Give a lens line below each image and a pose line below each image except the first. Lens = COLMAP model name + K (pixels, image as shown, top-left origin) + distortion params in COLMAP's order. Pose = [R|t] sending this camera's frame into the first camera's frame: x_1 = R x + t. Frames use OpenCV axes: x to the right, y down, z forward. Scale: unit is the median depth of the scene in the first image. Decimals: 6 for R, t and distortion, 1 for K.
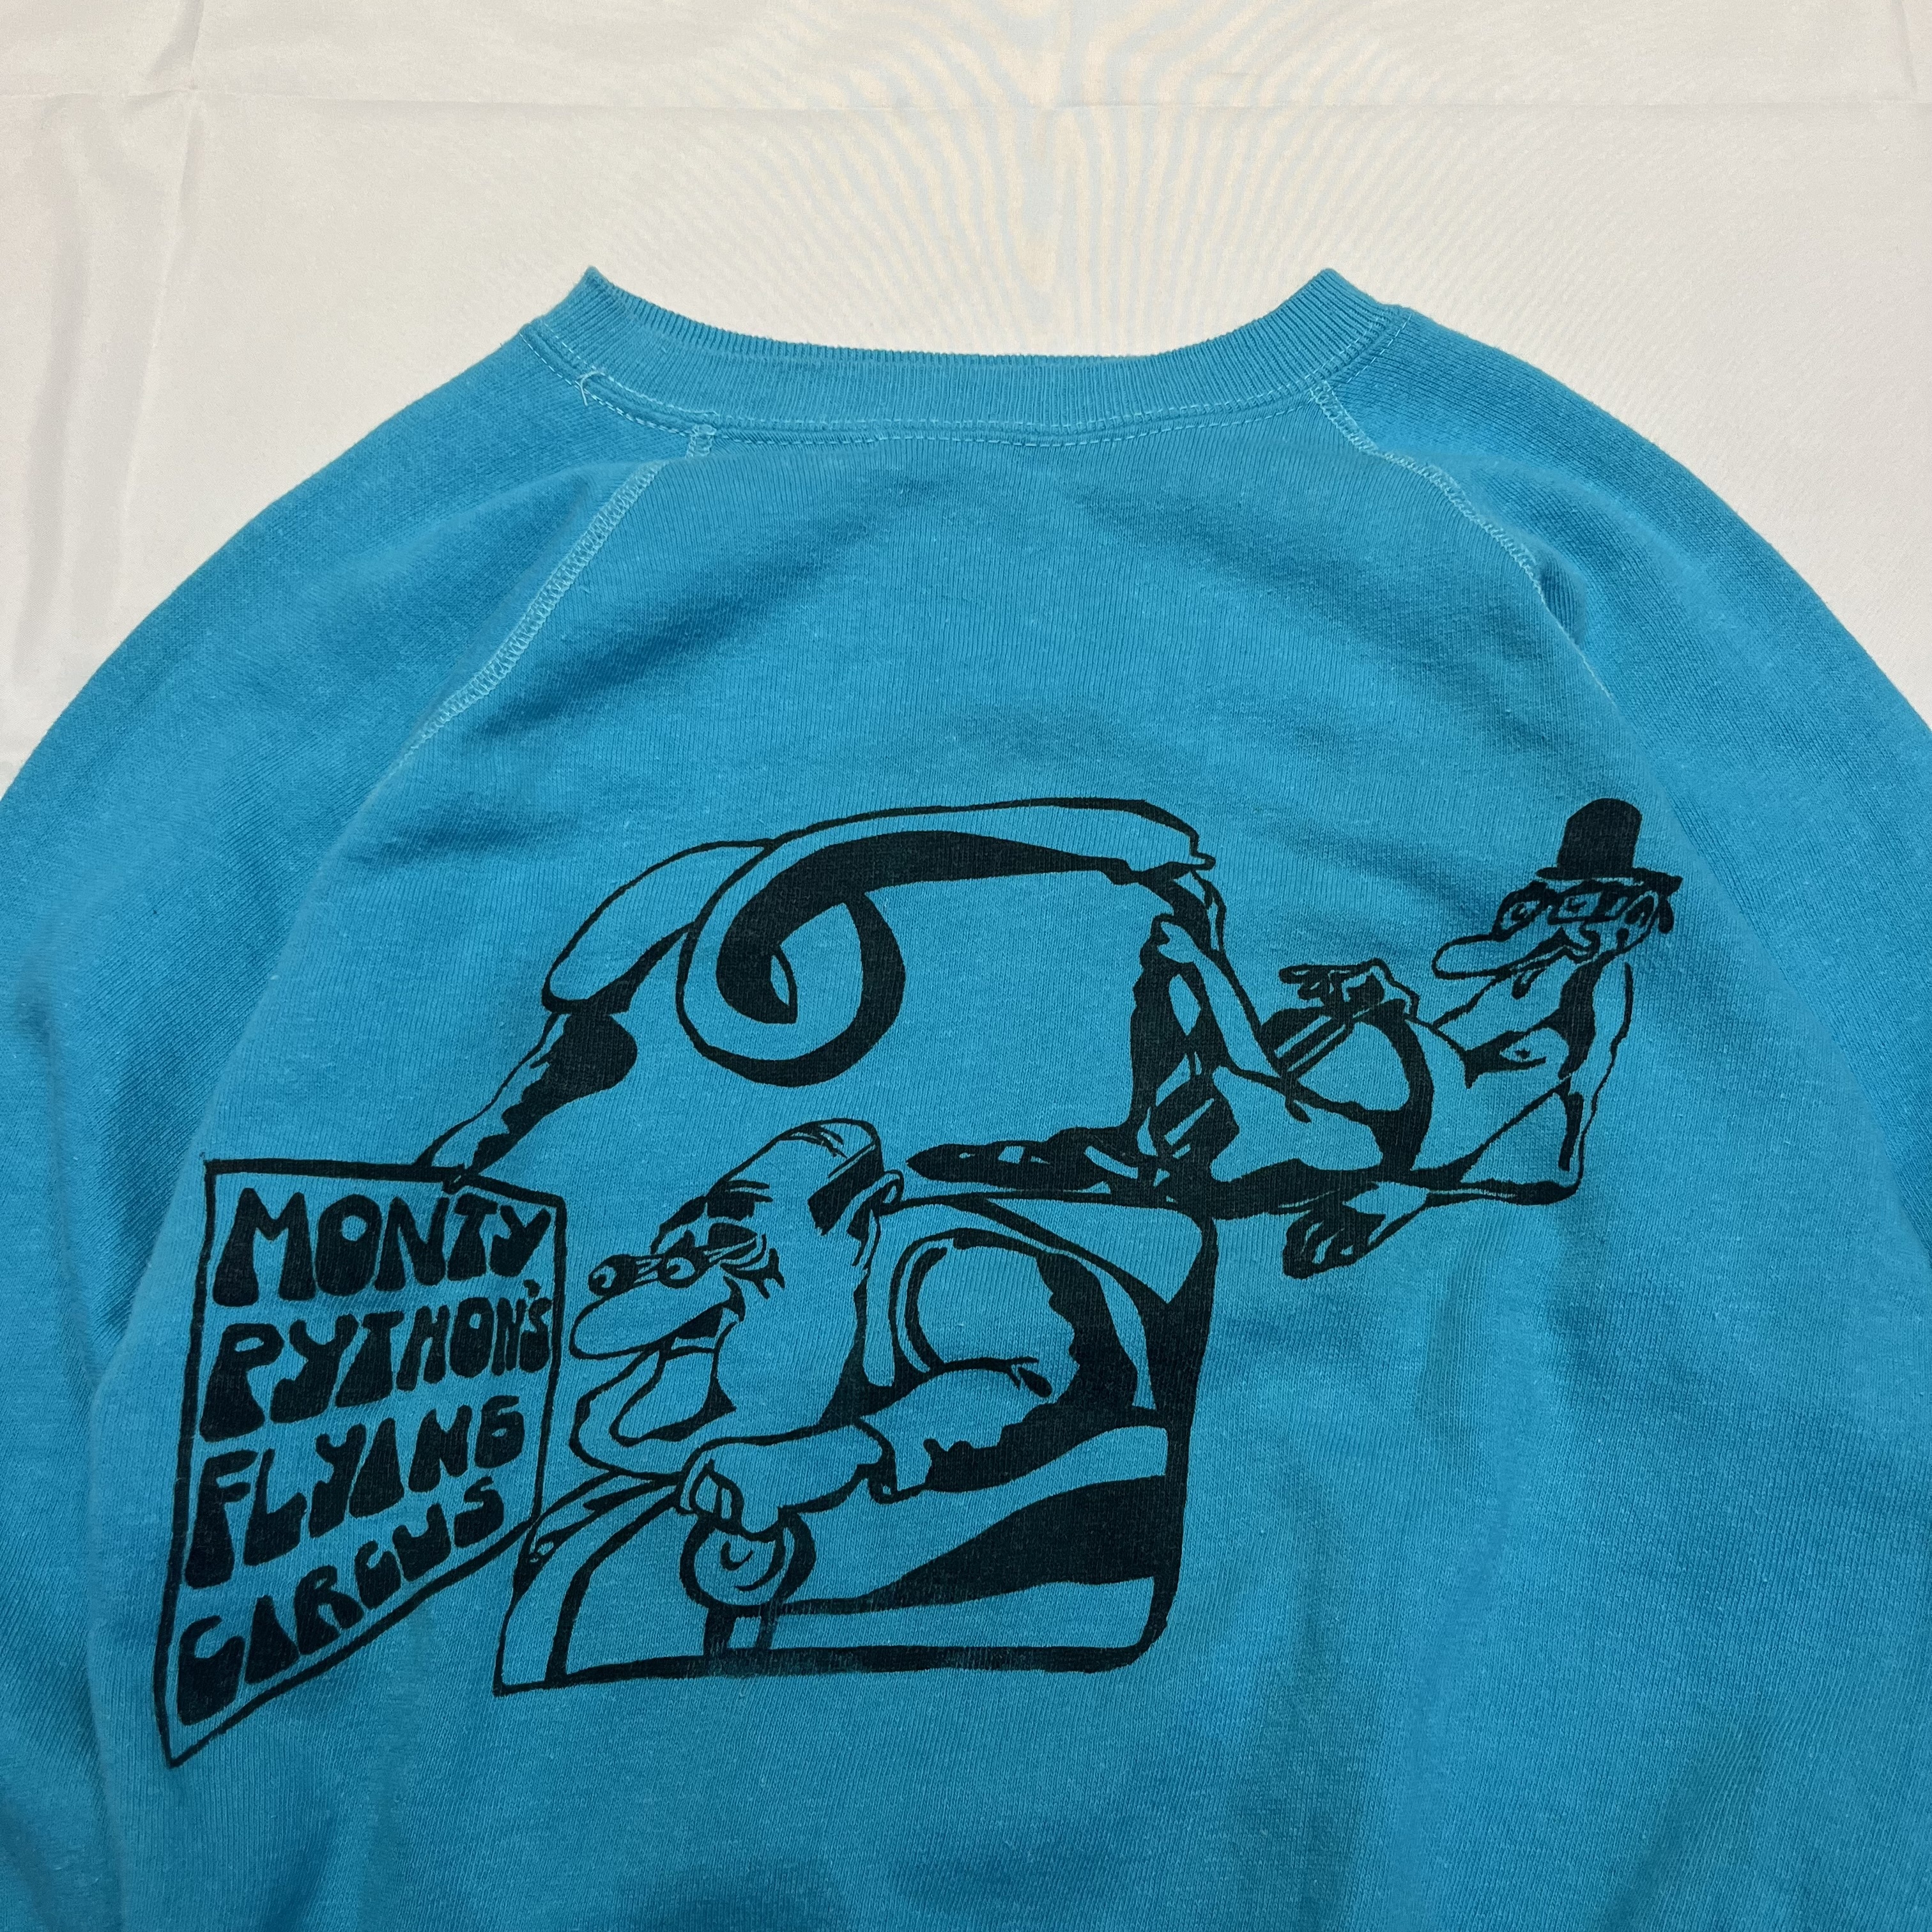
lens RADIAL K [[1882.8, 0, 970.9], [0, 1882.8, 965.3], [0, 0, 1]] dist [0.120706, -0.443639]
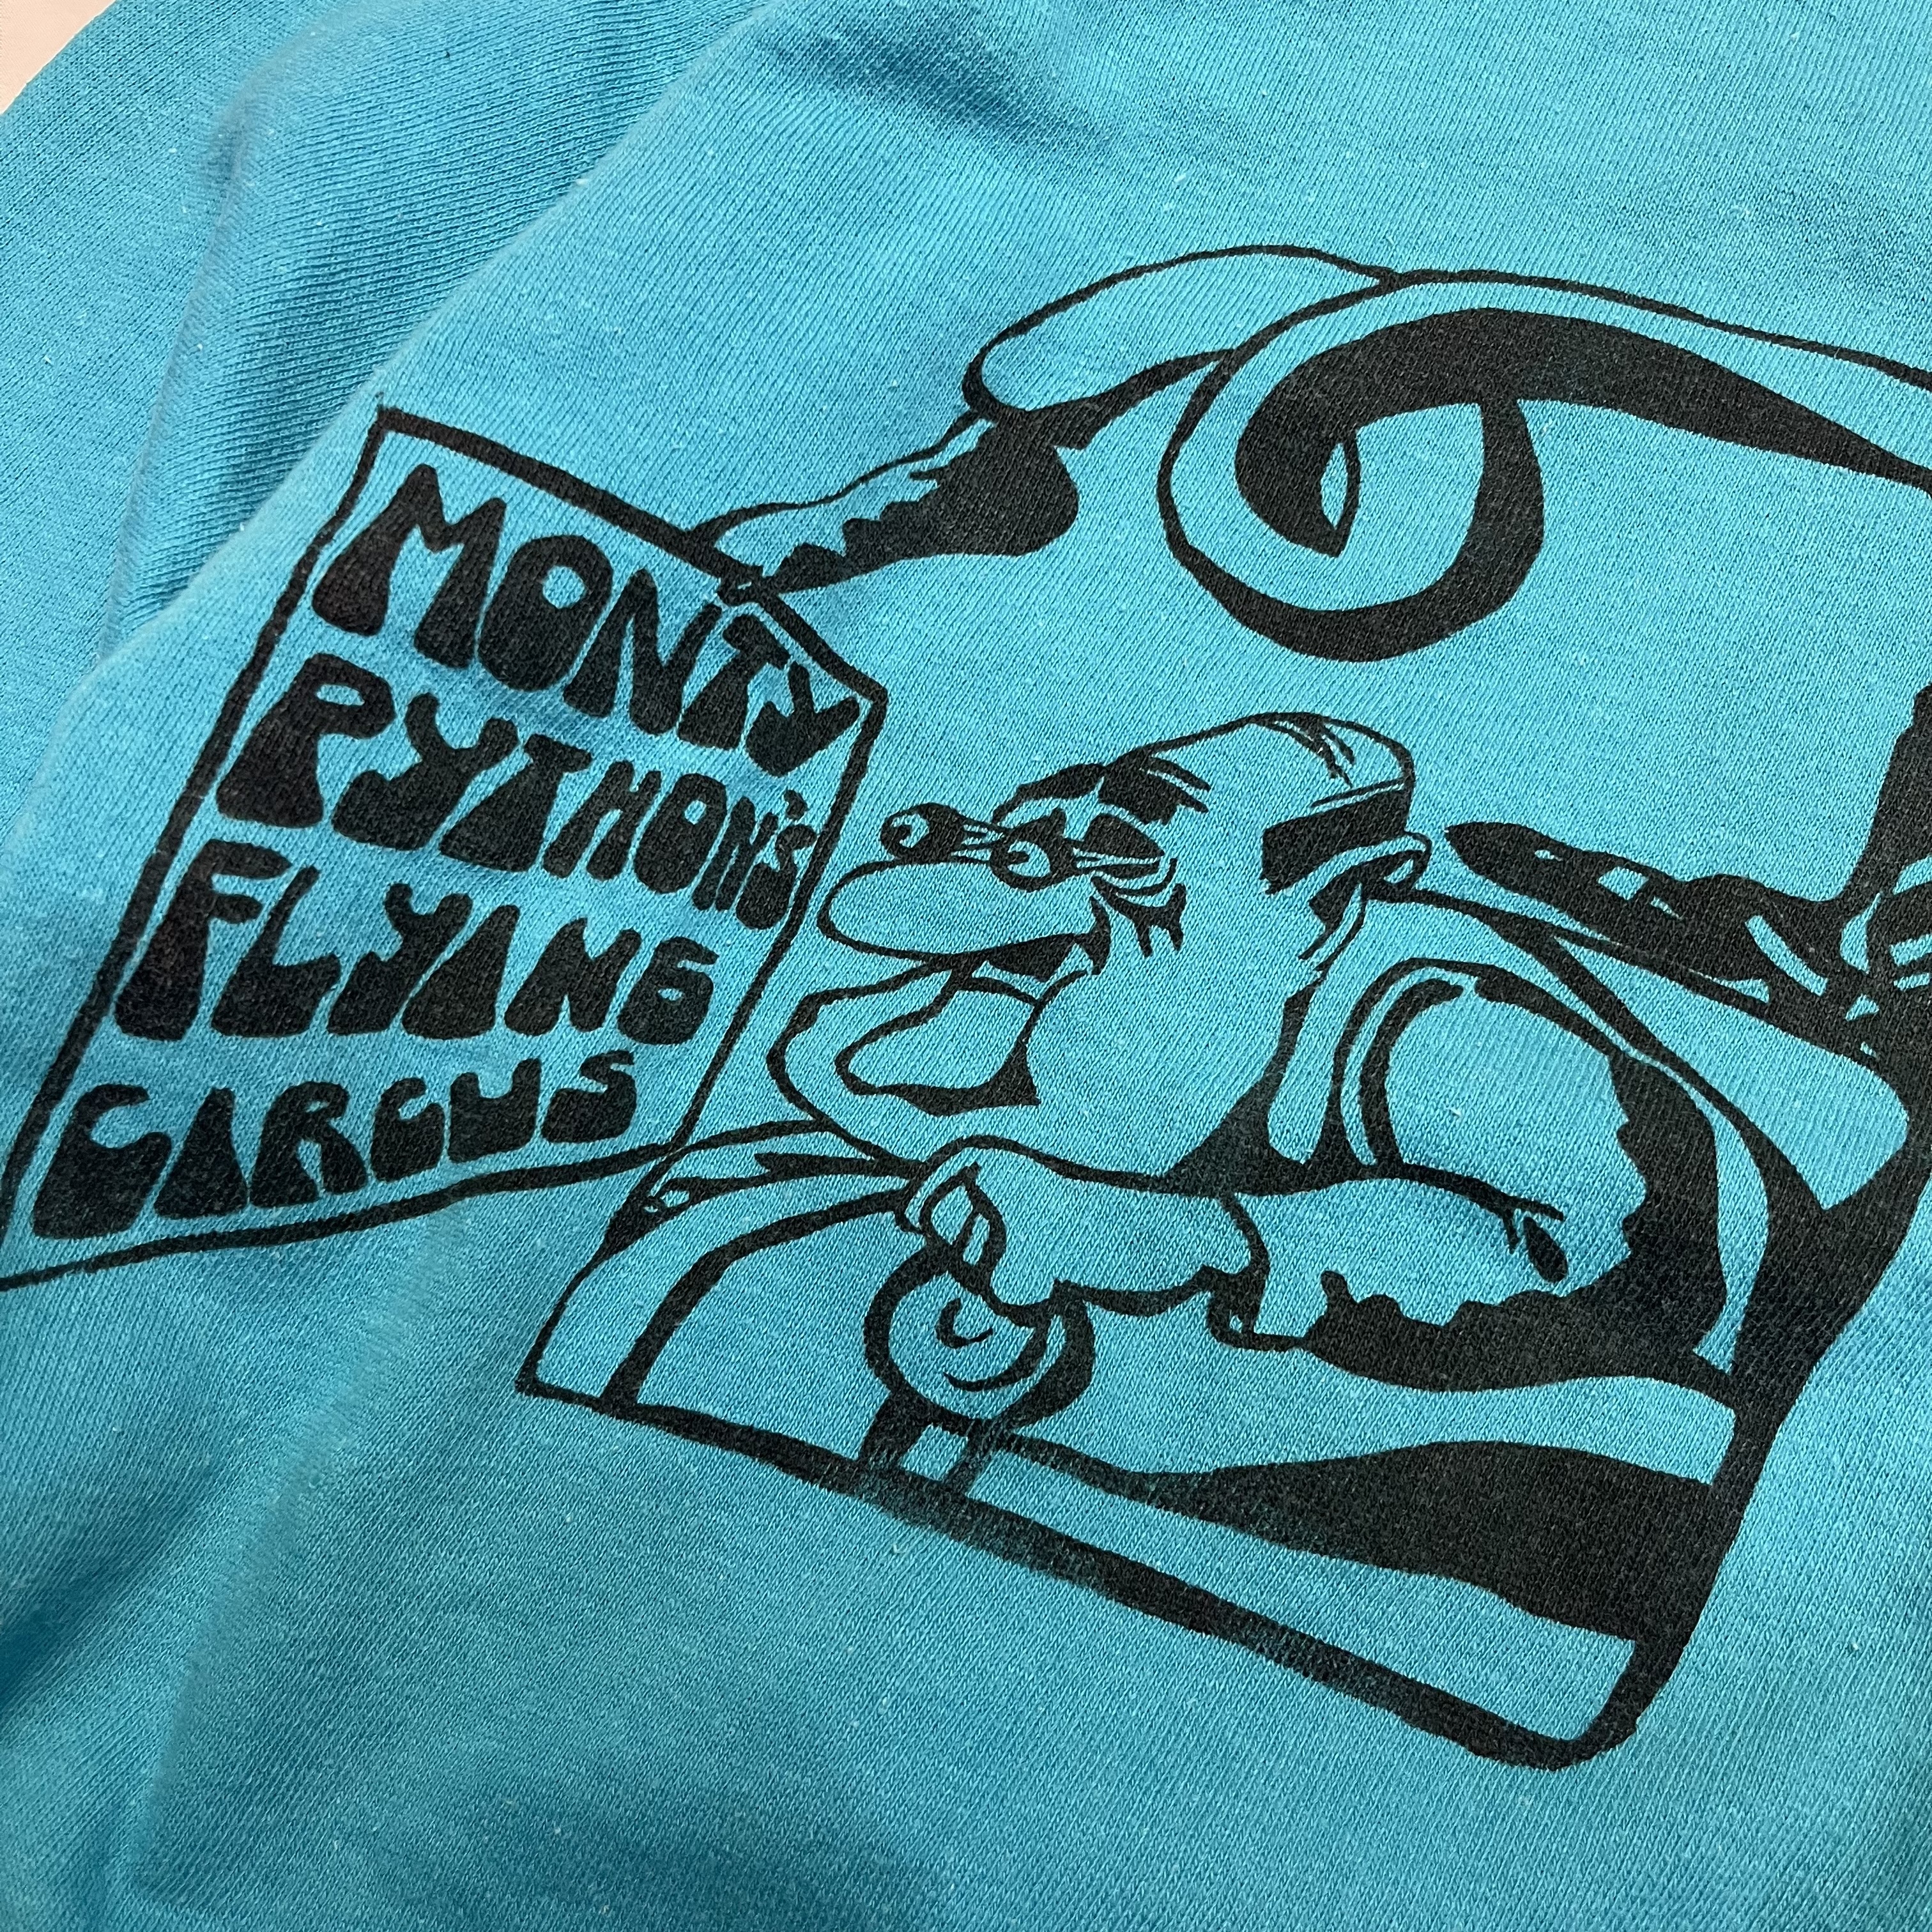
lens RADIAL K [[1888.7, 0, 966.0], [0, 1888.7, 966.0], [0, 0, 1]] dist [0.080867, -0.228540]
pose [[0.926951, 0.355552, -0.119772, -0.087022], [-0.347943, 0.934090, 0.080077, 0.149332], [0.140349, -0.032553, 0.989567, 0.395139]]
